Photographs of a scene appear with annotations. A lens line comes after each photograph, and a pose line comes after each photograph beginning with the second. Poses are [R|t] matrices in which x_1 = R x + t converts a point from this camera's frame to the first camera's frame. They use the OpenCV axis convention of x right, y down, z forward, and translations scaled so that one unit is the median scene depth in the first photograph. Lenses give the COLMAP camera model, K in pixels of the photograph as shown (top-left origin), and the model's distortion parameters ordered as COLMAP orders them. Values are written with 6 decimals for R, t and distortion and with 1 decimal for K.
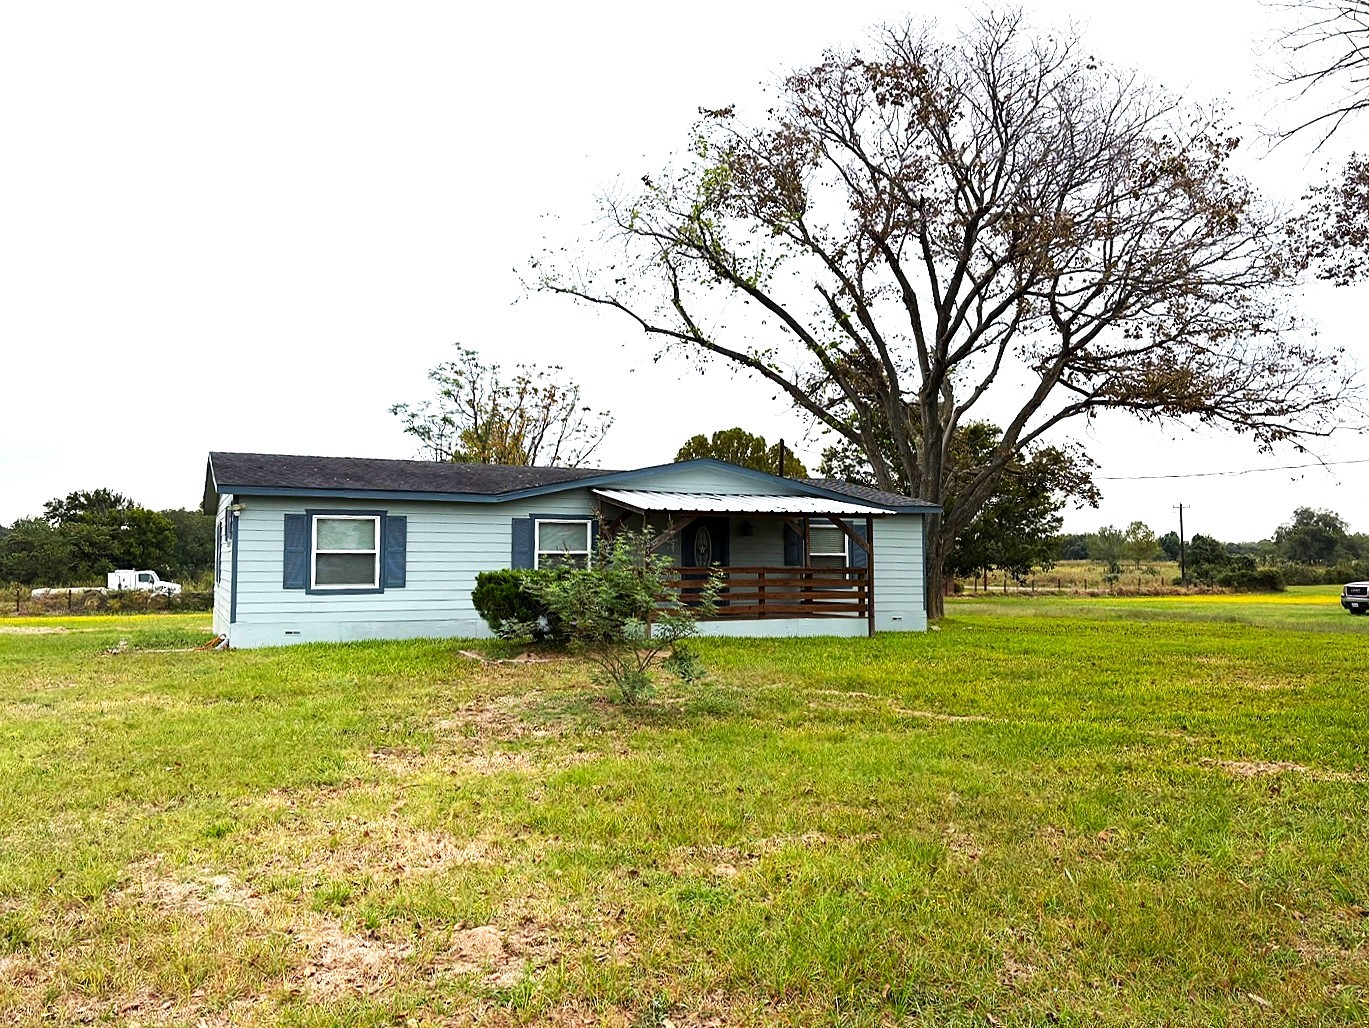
lens RADIAL K [[1056.9, 0, 684.5], [0, 1056.9, 514.0], [0, 0, 1]] dist [0.020248, 0.007487]
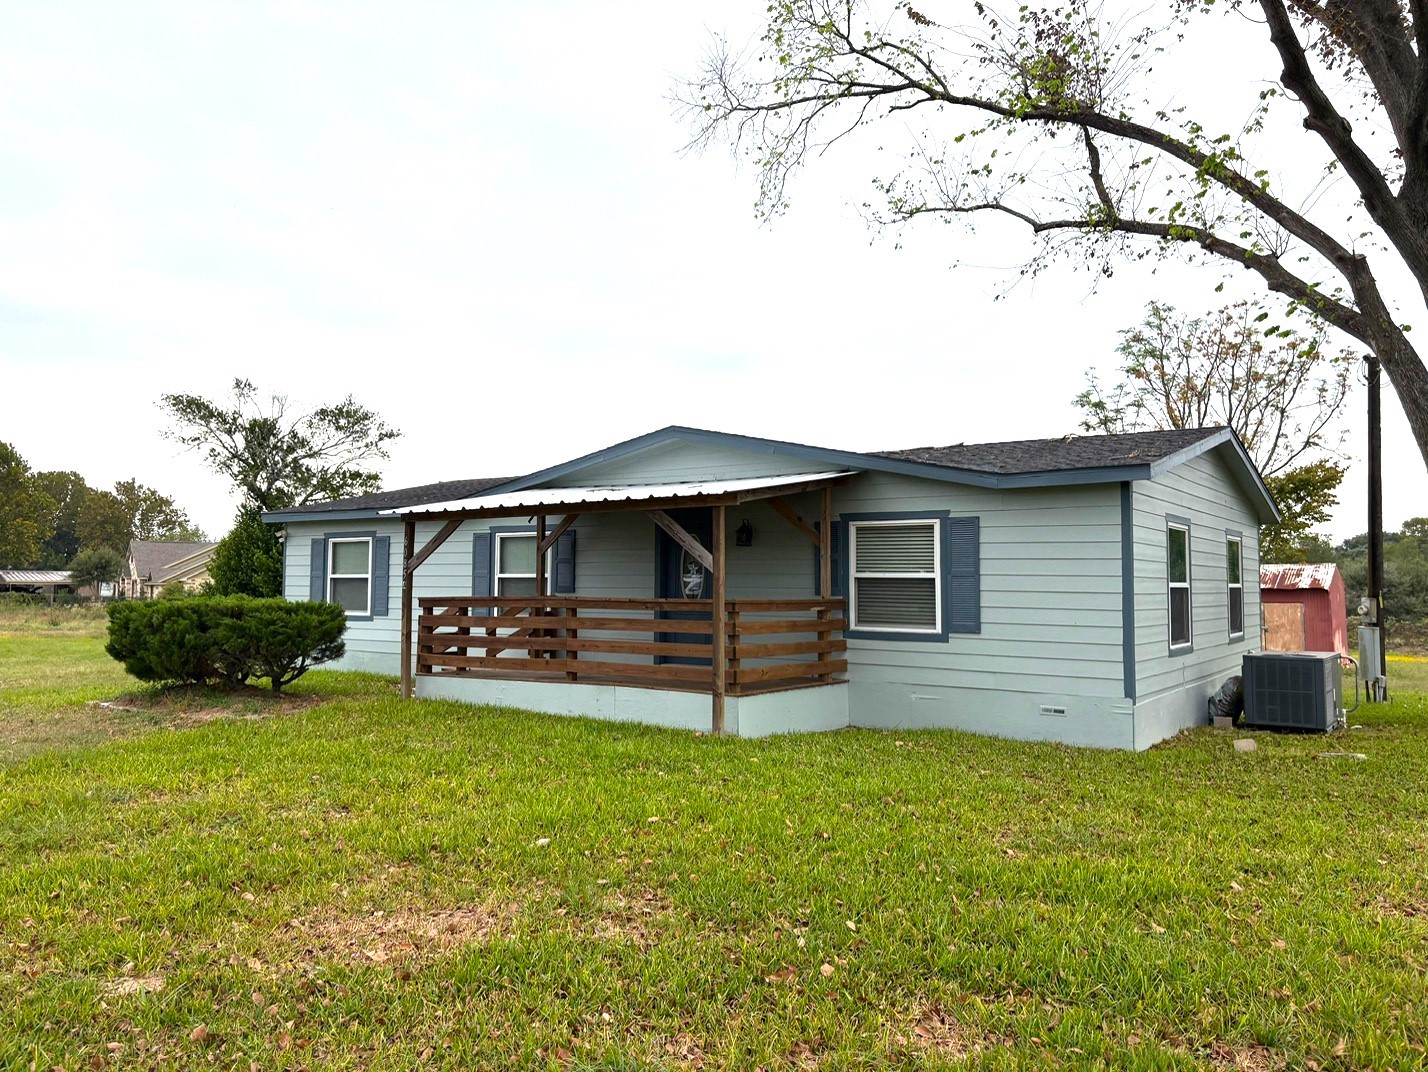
lens RADIAL K [[1102.4, 0, 714.0], [0, 1102.4, 536.0], [0, 0, 1]] dist [0.020248, 0.007487]
pose [[0.528902, -0.030505, -0.848135, 0.579828], [0.038068, 0.999201, -0.012199, 0.019793], [0.847829, -0.025835, 0.529640, 0.625649]]
